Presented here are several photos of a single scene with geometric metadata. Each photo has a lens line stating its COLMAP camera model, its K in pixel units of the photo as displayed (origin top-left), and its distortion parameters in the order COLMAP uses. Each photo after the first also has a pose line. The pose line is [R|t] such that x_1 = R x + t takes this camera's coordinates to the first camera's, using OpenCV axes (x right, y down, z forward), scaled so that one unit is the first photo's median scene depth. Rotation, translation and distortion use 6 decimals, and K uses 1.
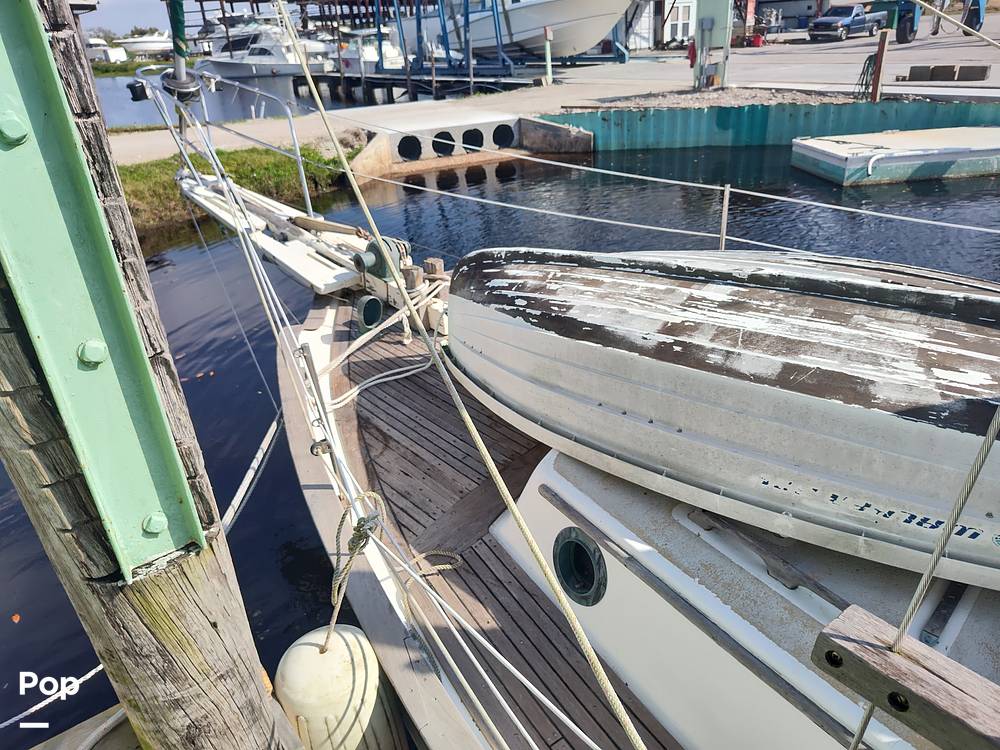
lens RADIAL K [[690.3, 0, 500.9], [0, 690.3, 374.5], [0, 0, 1]] dist [0.003916, -0.027180]
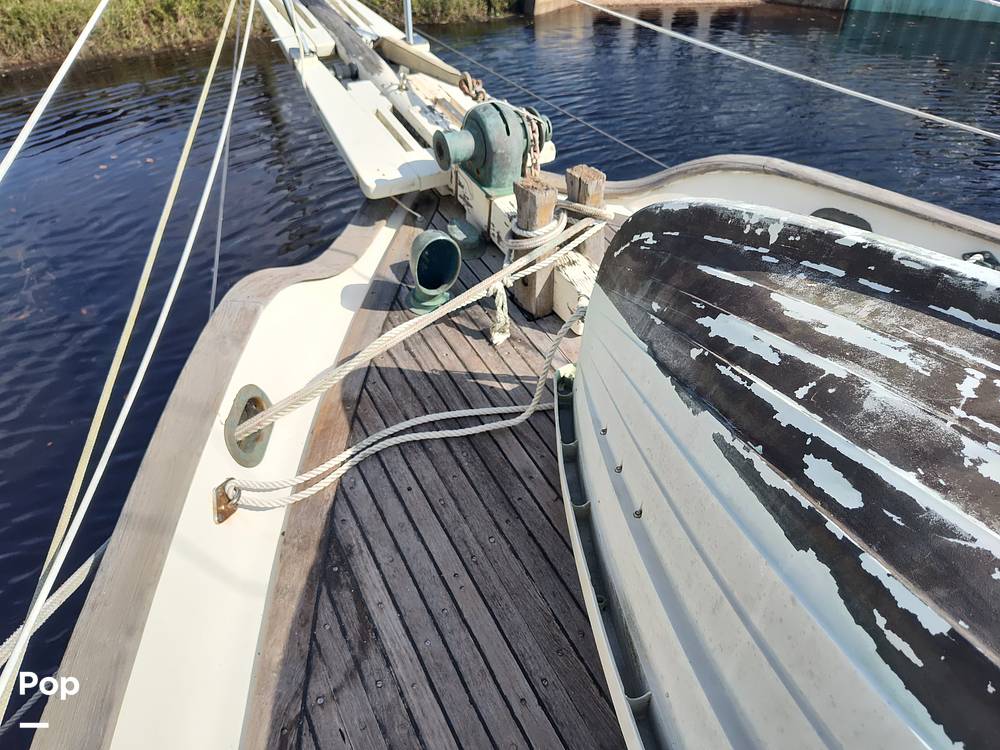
lens RADIAL K [[690.3, 0, 518.5], [0, 690.3, 409.2], [0, 0, 1]] dist [0.003916, -0.027180]
pose [[0.964120, 0.216848, -0.153130, -0.035440], [-0.174890, 0.952804, 0.248151, -0.121963], [0.199714, -0.212466, 0.956542, 0.514681]]
